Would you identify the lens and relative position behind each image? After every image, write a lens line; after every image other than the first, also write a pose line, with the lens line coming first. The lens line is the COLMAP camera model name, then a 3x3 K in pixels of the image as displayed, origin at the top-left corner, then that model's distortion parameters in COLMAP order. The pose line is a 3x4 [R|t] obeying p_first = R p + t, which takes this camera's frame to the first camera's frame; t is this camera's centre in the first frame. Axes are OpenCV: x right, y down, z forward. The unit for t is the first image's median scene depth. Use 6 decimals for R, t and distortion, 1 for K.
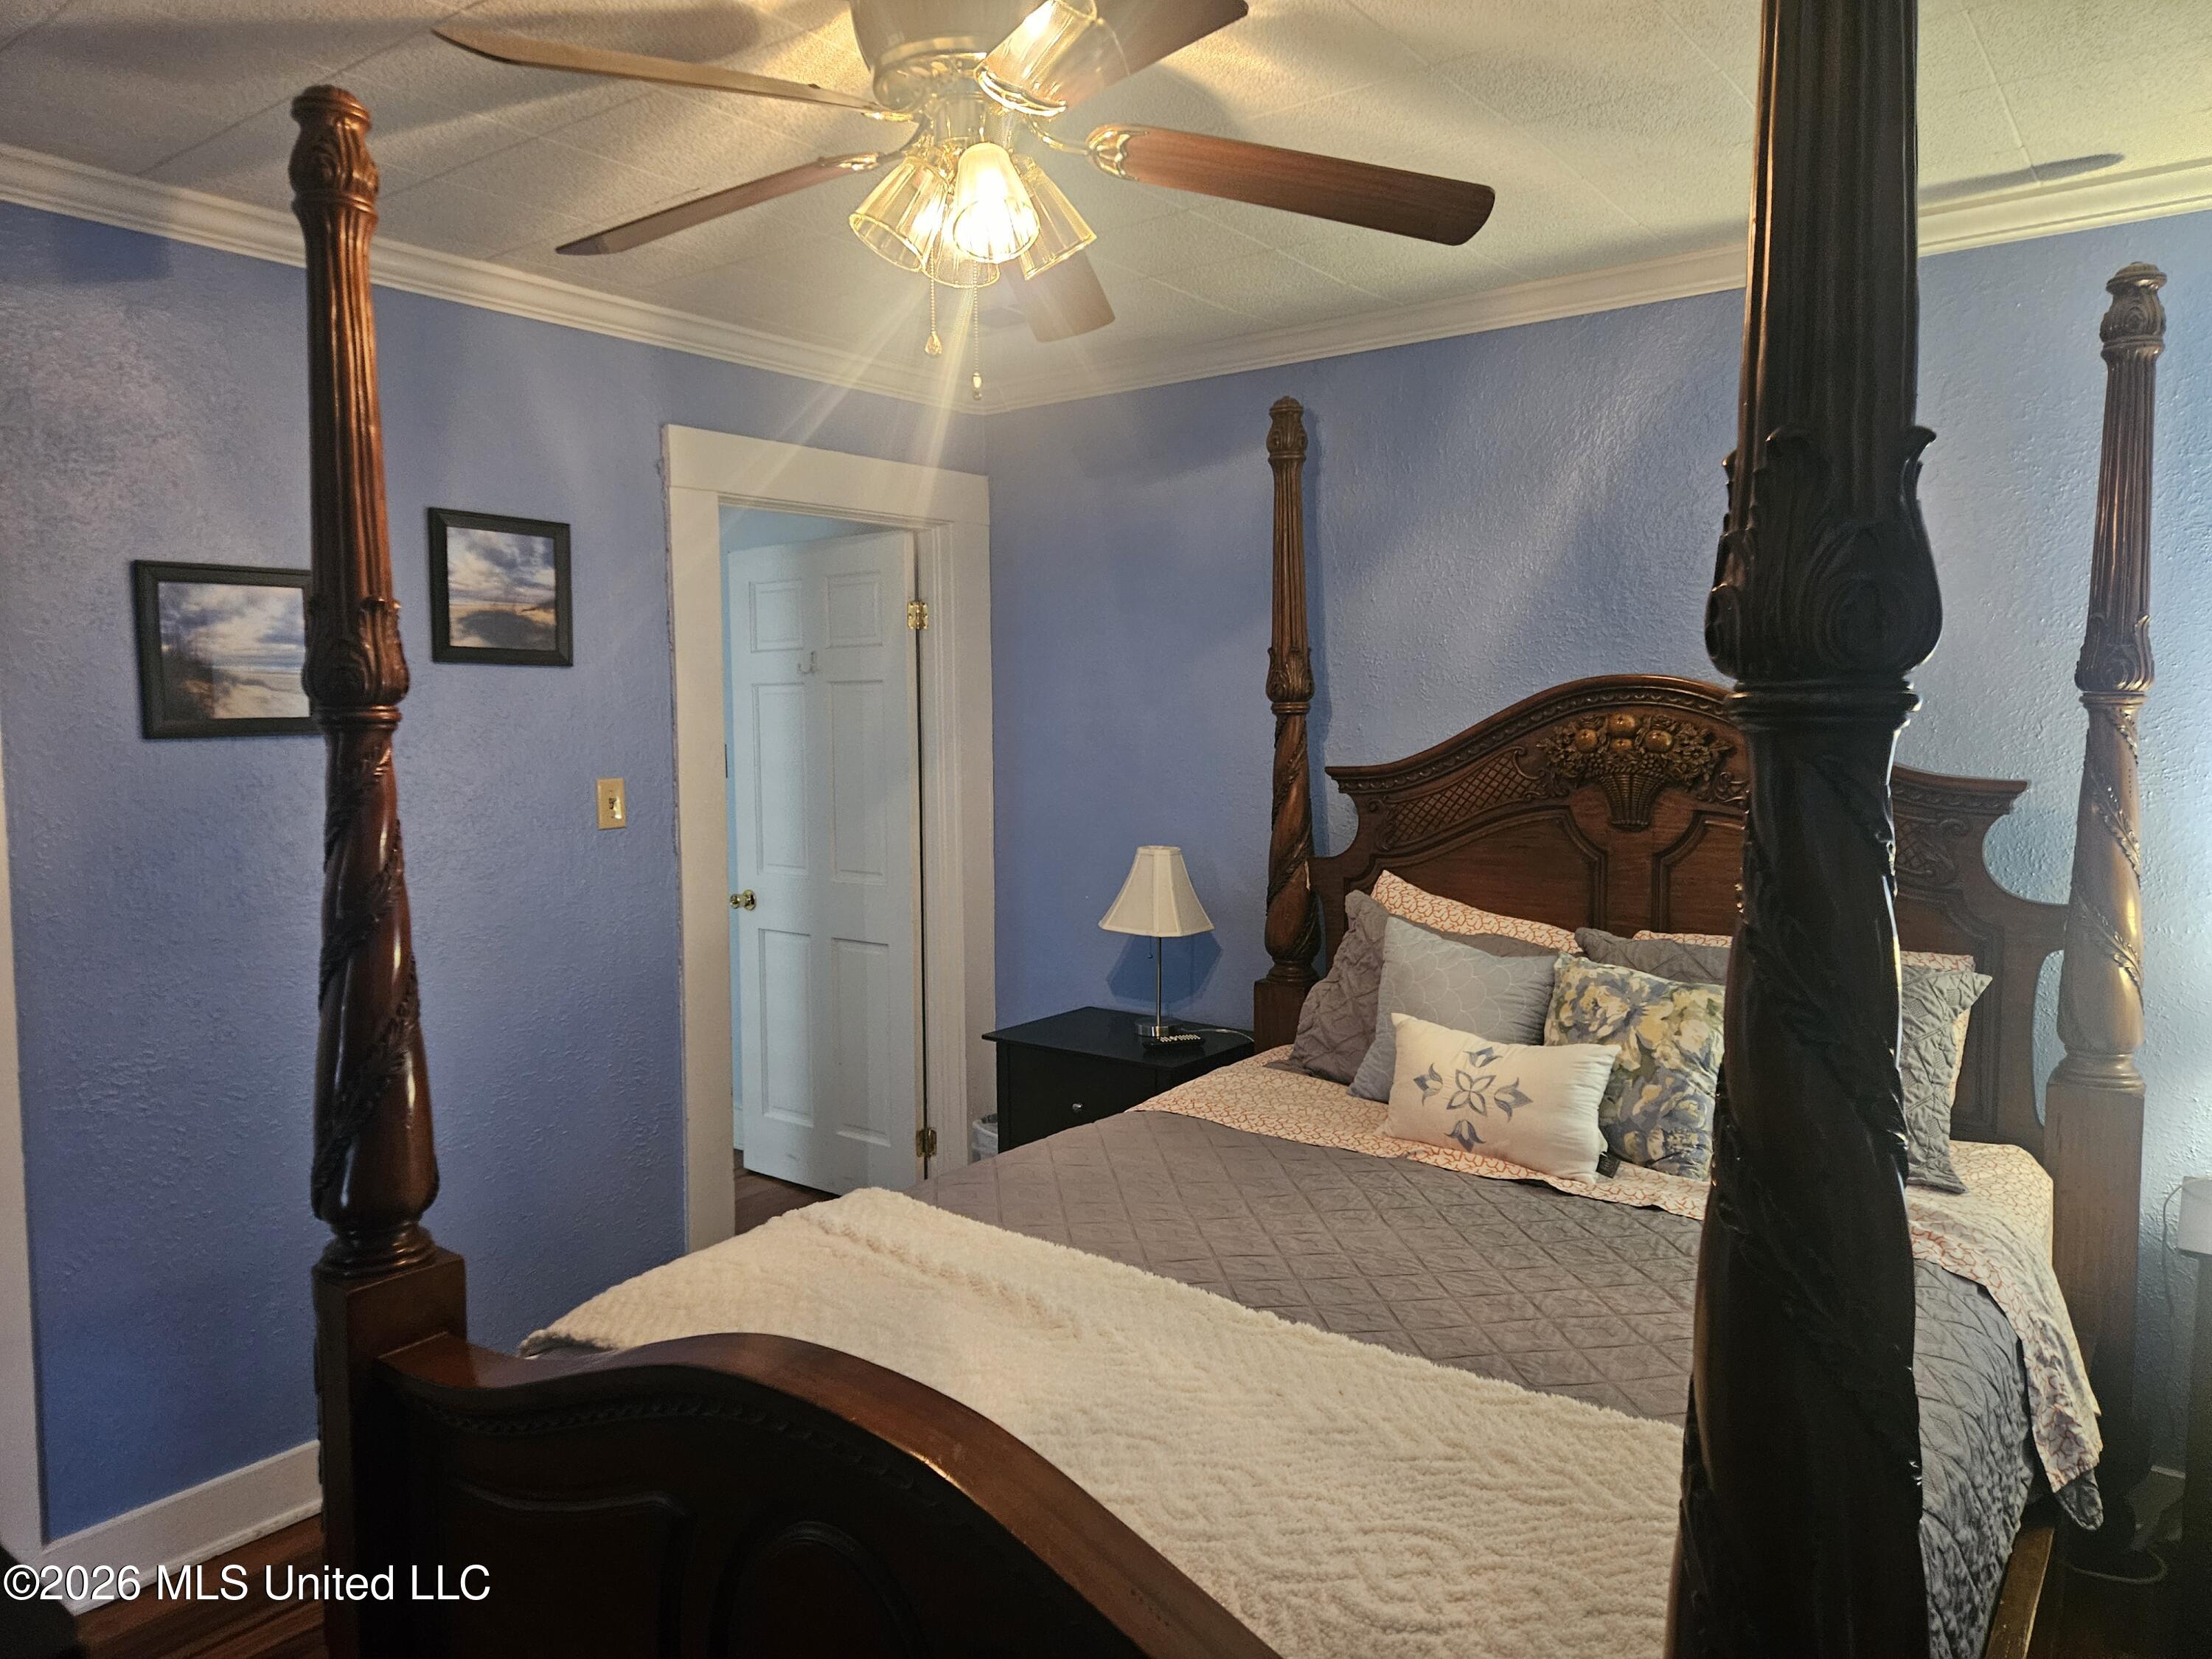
lens RADIAL K [[1481.8, 0, 1099.4], [0, 1481.8, 818.9], [0, 0, 1]] dist [0.072592, -0.063048]
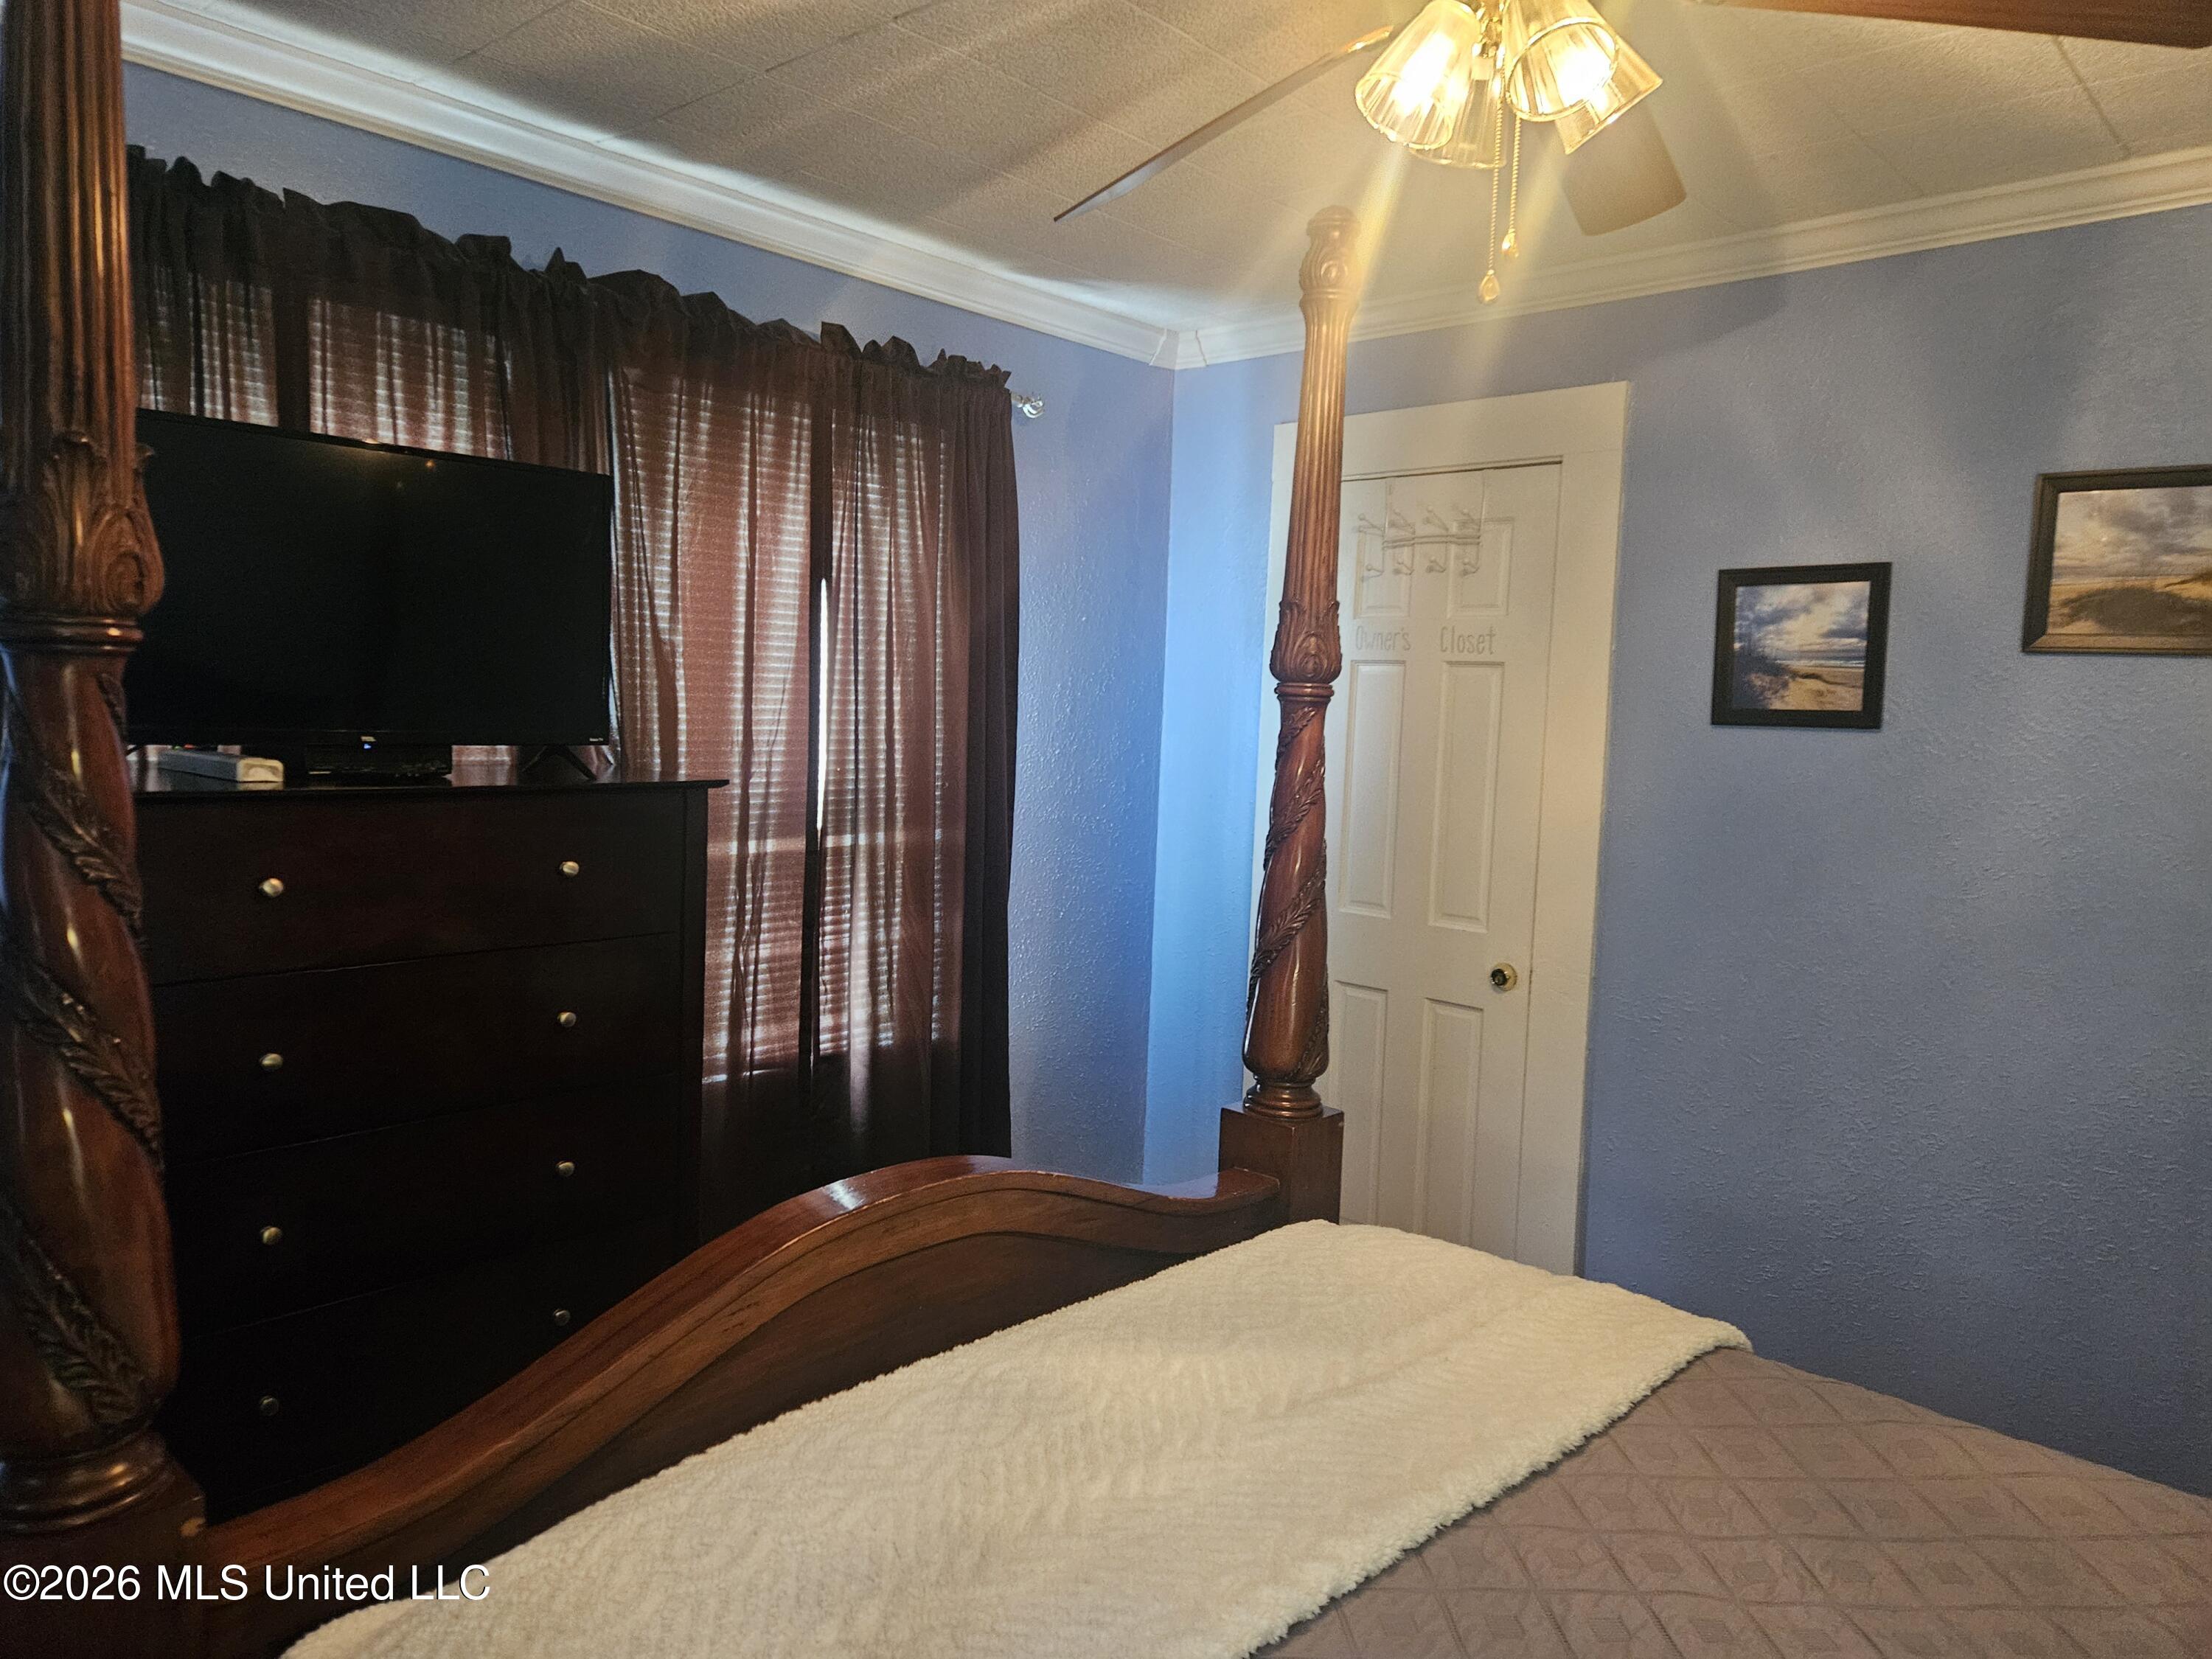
lens RADIAL K [[1481.8, 0, 1098.8], [0, 1481.8, 789.1], [0, 0, 1]] dist [0.072592, -0.063048]
pose [[-0.098306, 0.075049, -0.992322, 0.532915], [-0.100975, 0.991254, 0.084972, -0.052422], [0.990020, 0.108553, -0.089868, 0.623436]]
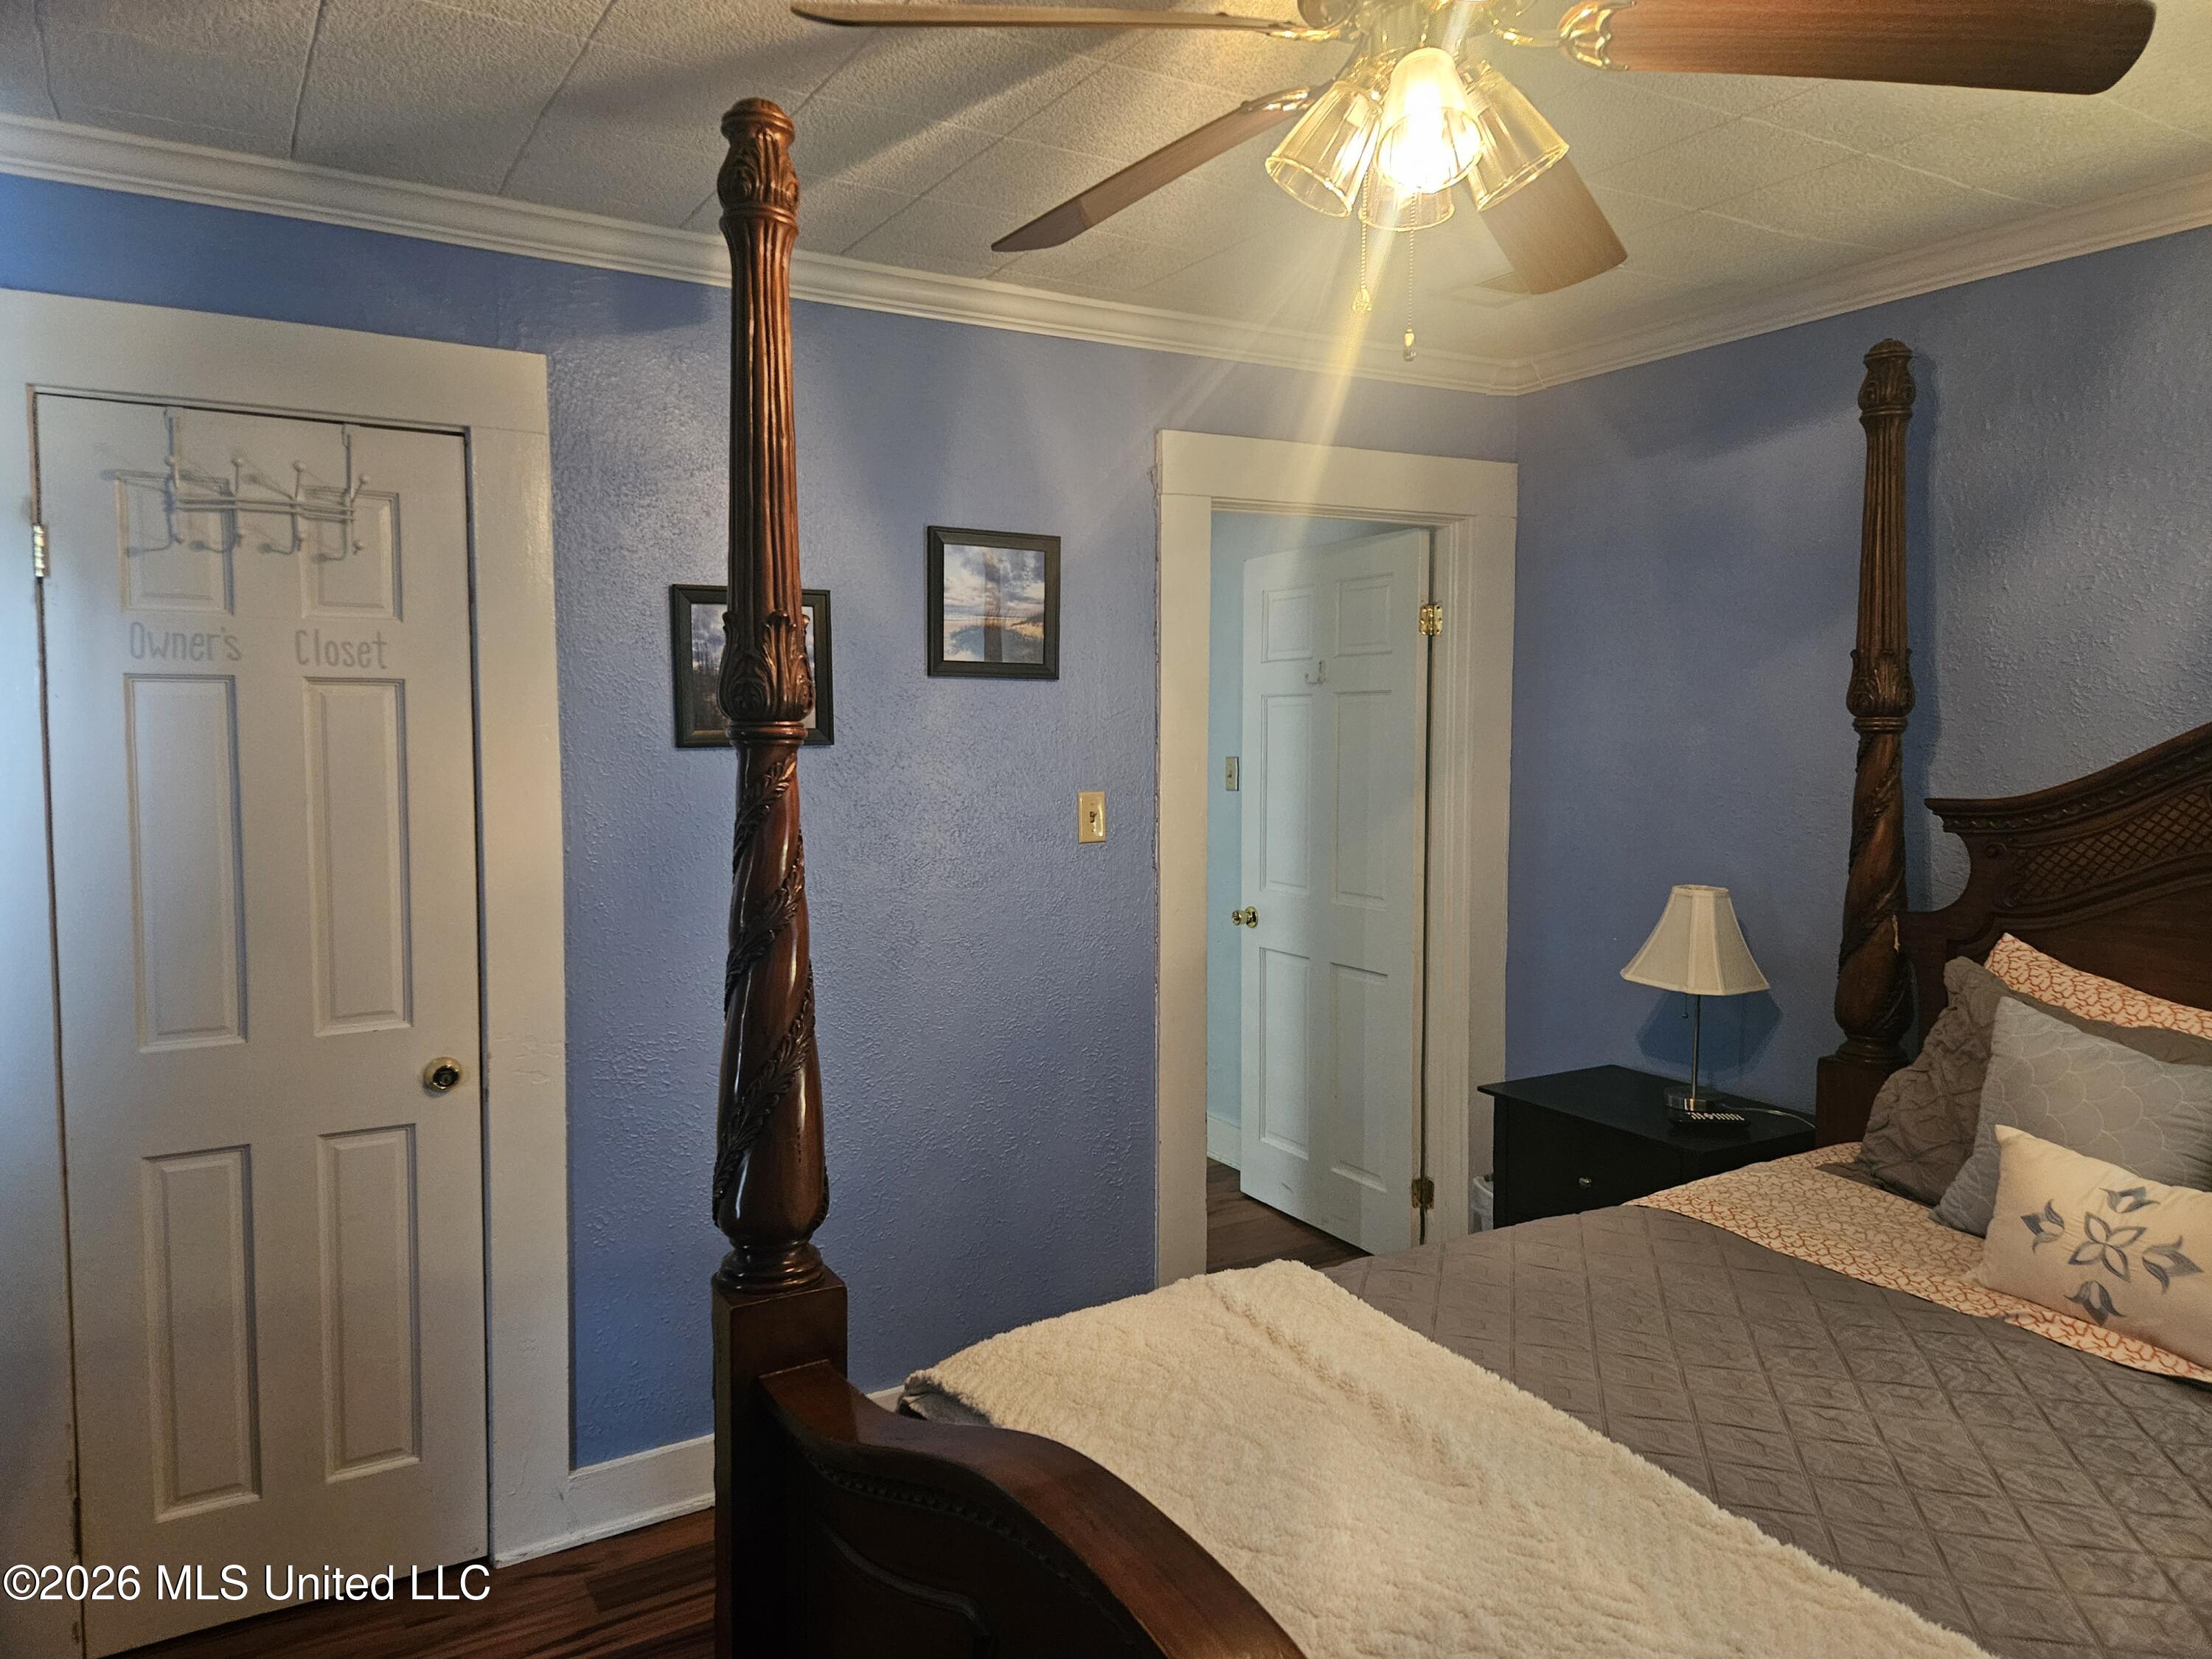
lens RADIAL K [[1481.8, 0, 1099.8], [0, 1481.8, 826.6], [0, 0, 1]] dist [0.072592, -0.063048]
pose [[0.926752, 0.034263, -0.374107, 0.057244], [-0.034489, 0.999387, 0.006092, -0.012443], [0.374086, 0.007256, 0.927366, 0.109073]]
